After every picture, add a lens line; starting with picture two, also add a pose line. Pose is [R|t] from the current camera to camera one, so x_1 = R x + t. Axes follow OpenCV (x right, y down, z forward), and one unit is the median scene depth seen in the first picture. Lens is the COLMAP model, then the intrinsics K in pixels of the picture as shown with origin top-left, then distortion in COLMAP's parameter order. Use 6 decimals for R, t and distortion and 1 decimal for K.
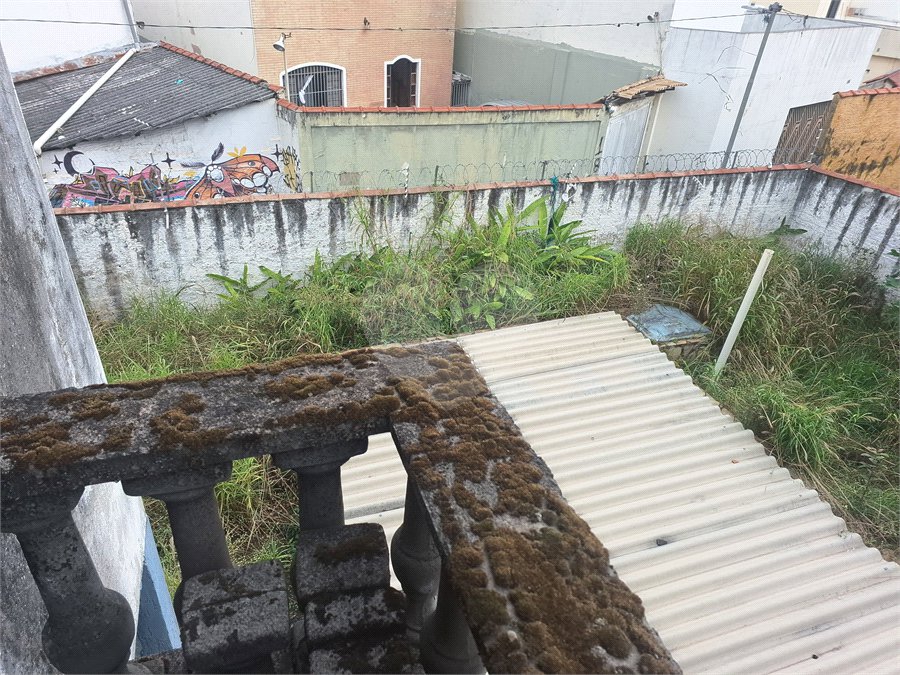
lens RADIAL K [[621.4, 0, 454.0], [0, 621.4, 338.3], [0, 0, 1]] dist [0.057969, -0.004246]
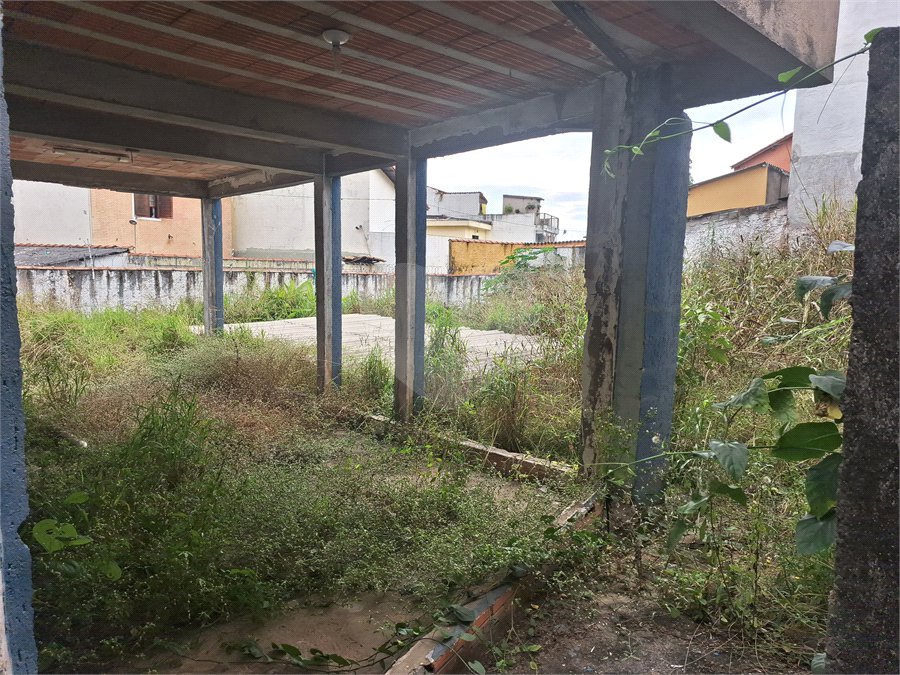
lens RADIAL K [[621.4, 0, 448.5], [0, 621.4, 334.4], [0, 0, 1]] dist [0.057969, -0.004246]
pose [[0.927711, -0.085488, 0.363378, -0.175410], [0.229874, 0.897797, -0.375656, 0.801227], [-0.294126, 0.432032, 0.852548, -0.688866]]
